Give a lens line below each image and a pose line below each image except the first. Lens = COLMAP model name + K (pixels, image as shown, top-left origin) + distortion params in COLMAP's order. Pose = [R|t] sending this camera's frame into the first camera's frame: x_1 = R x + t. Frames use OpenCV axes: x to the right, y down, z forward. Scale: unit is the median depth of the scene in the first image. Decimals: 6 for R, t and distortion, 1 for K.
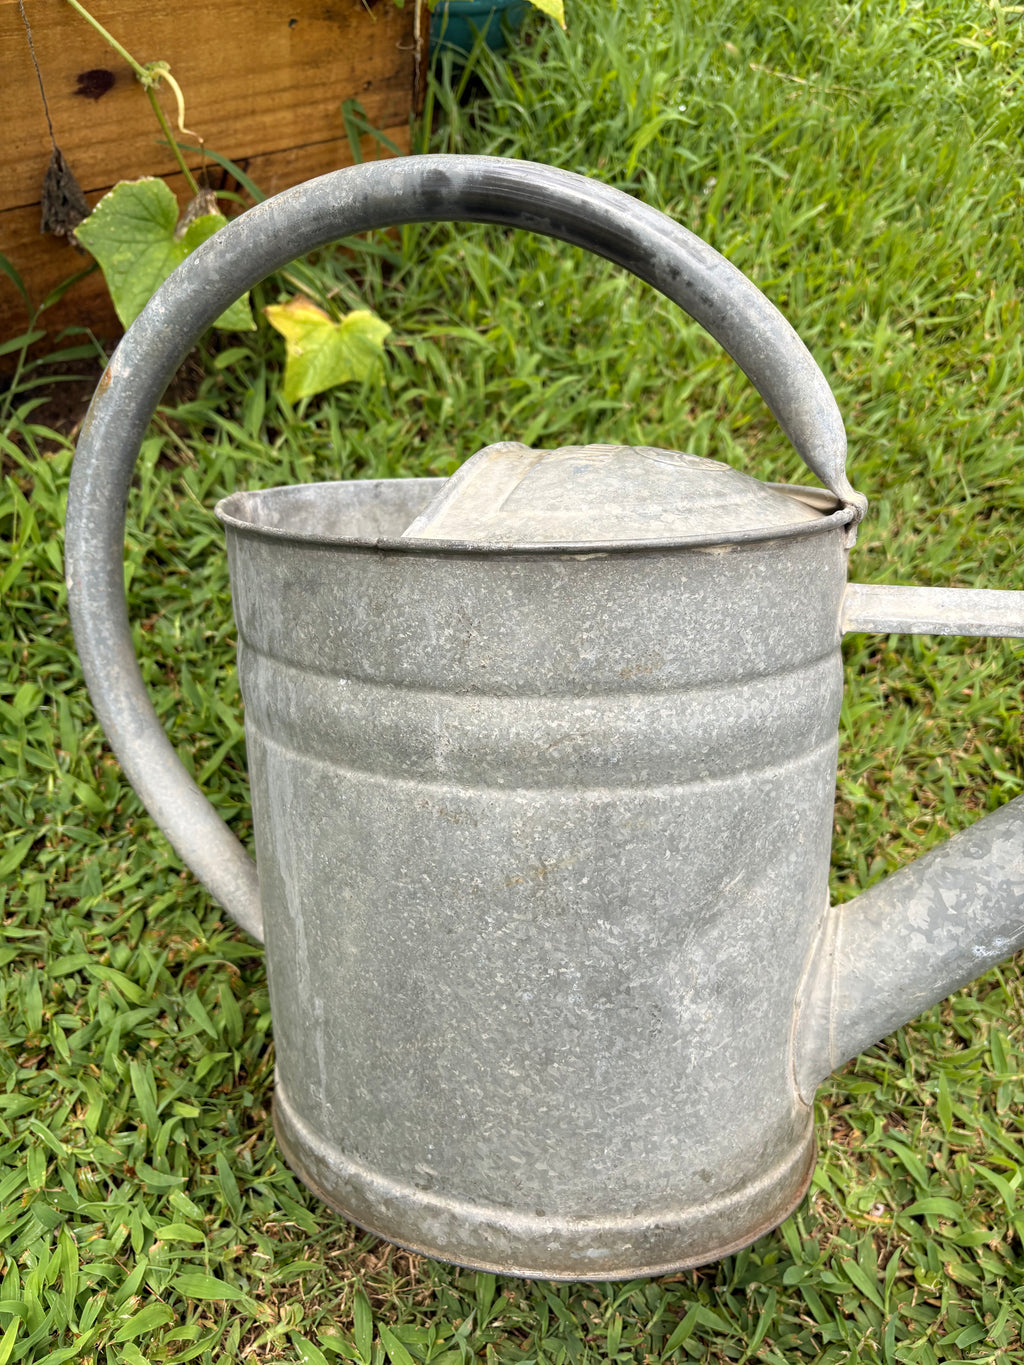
lens RADIAL K [[1044.5, 0, 512.0], [0, 1044.5, 682.5], [0, 0, 1]] dist [0.037638, -0.044446]
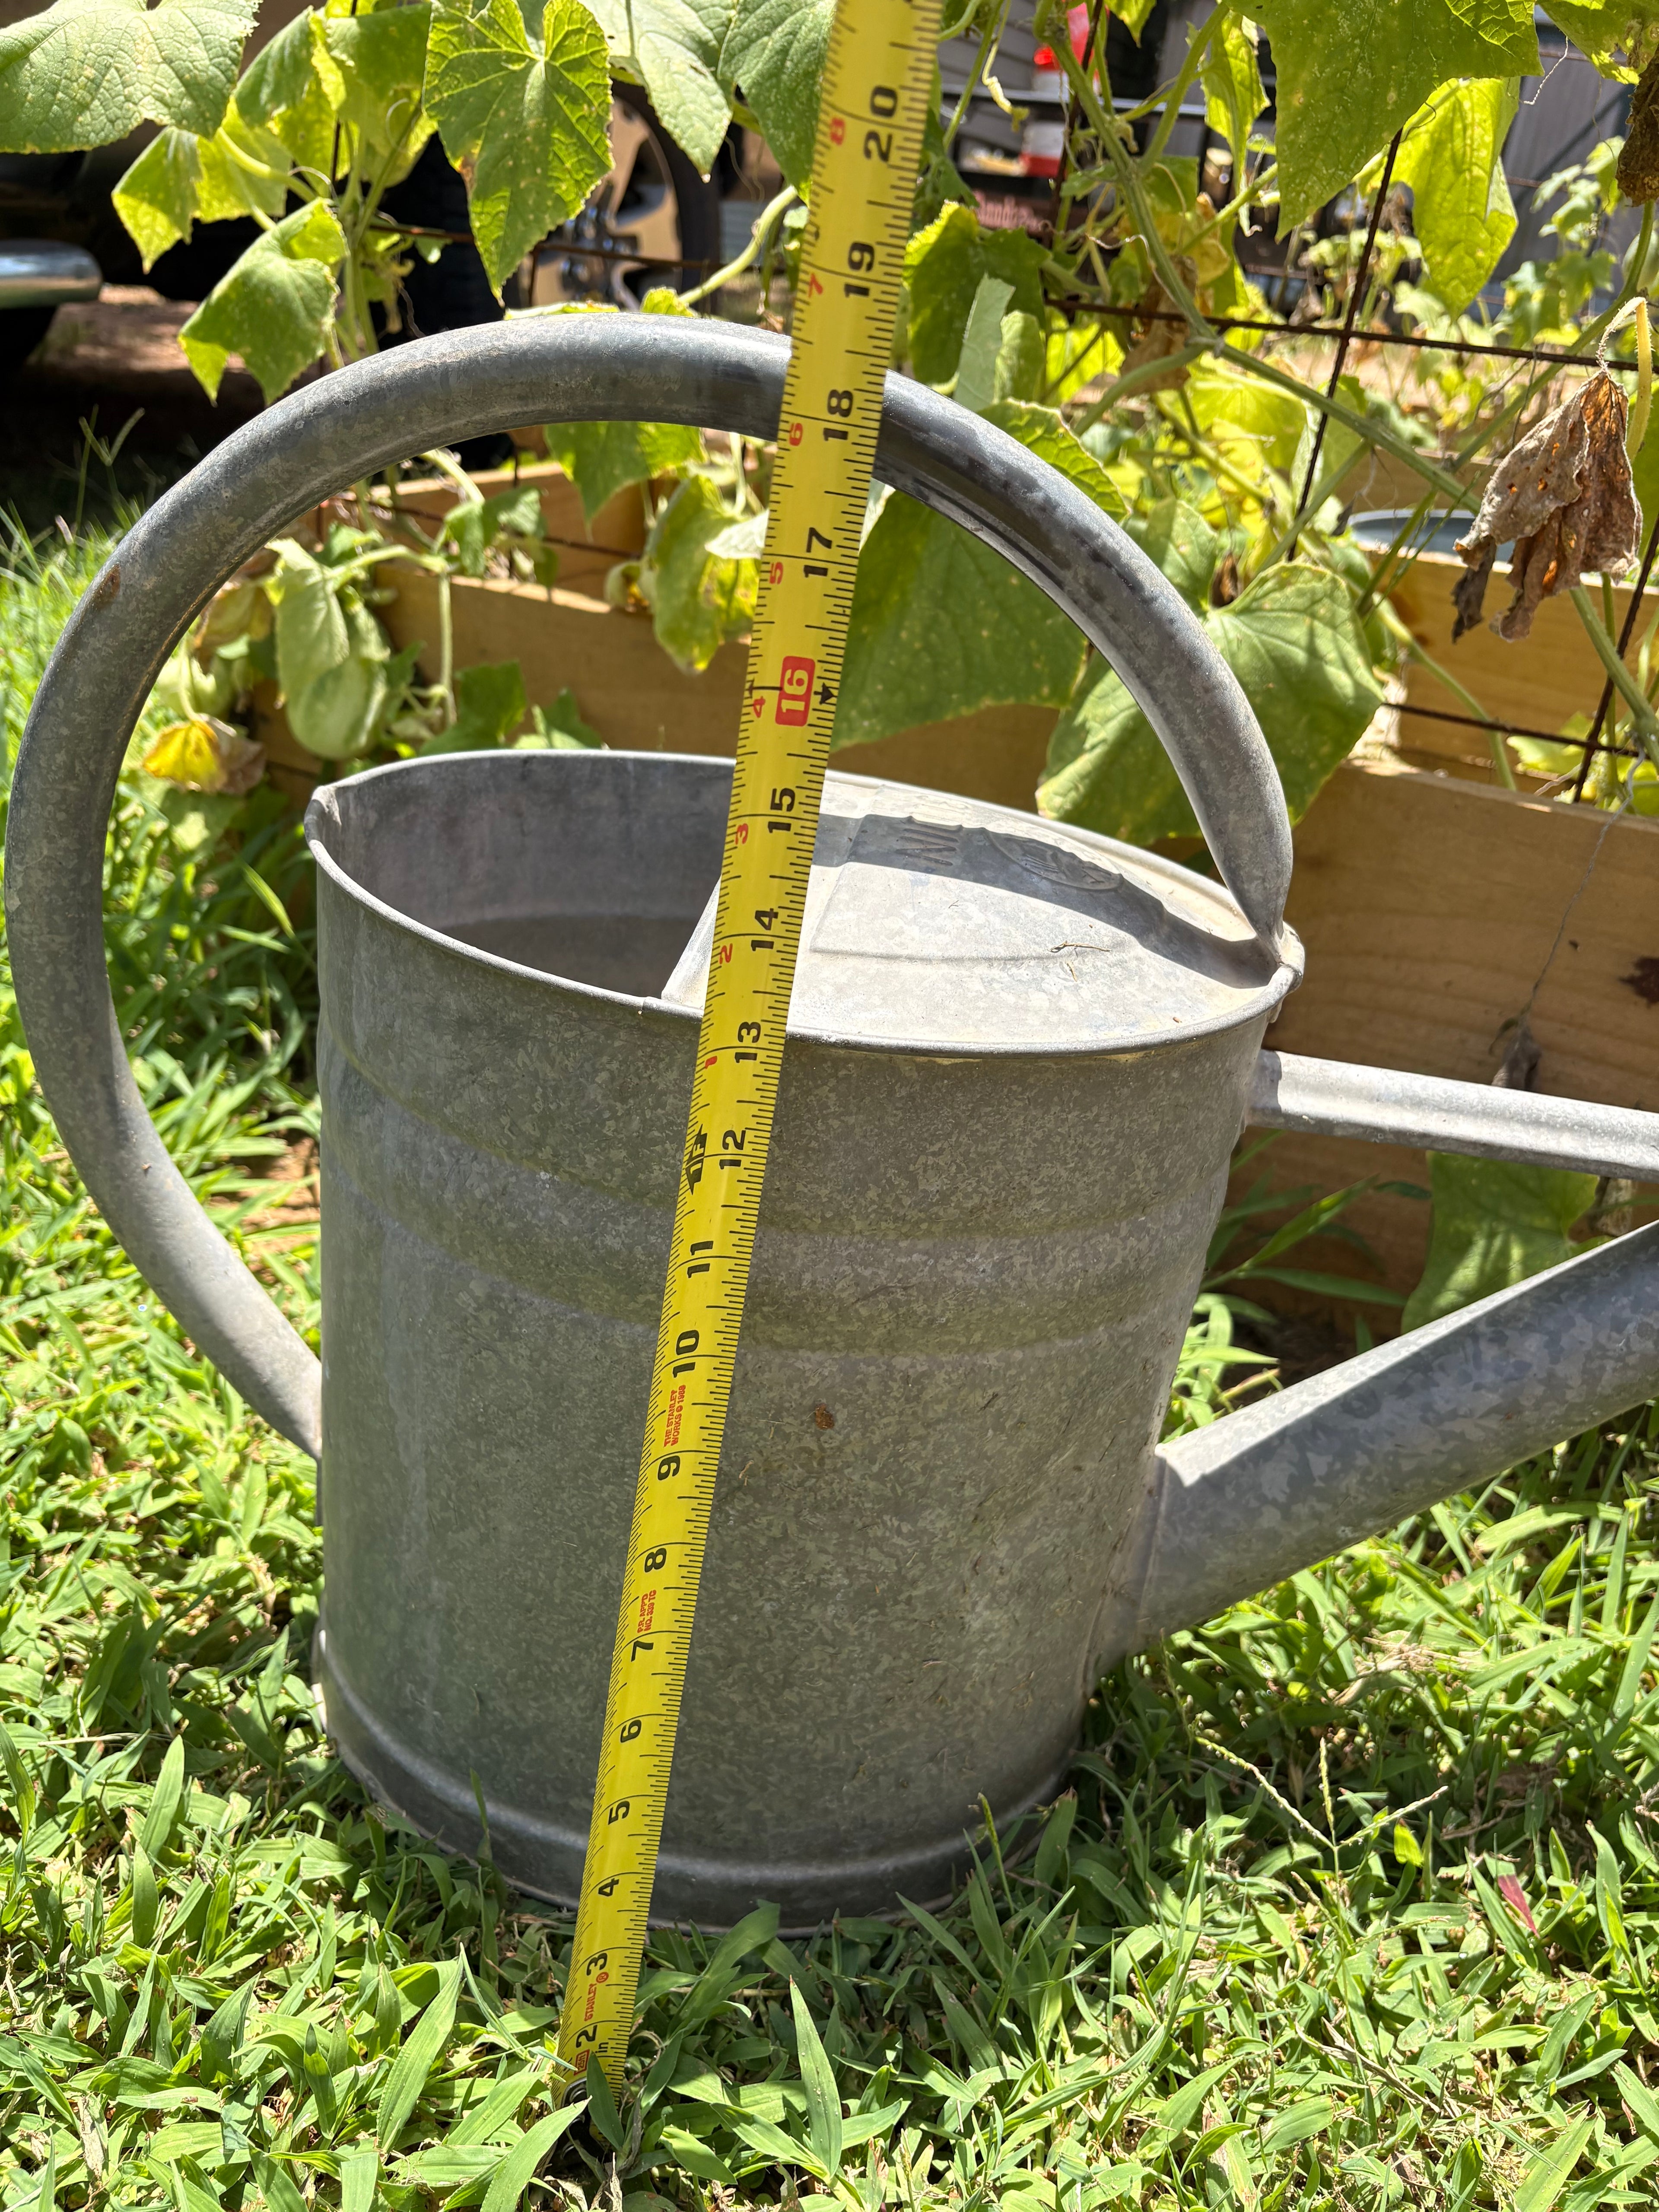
lens RADIAL K [[1692.6, 0, 829.5], [0, 1692.6, 1106.0], [0, 0, 1]] dist [0.037638, -0.044446]
pose [[0.974605, 0.055274, 0.217001, -0.219648], [-0.095231, 0.979367, 0.178245, -0.249435], [-0.202671, -0.194383, 0.959760, -0.055932]]
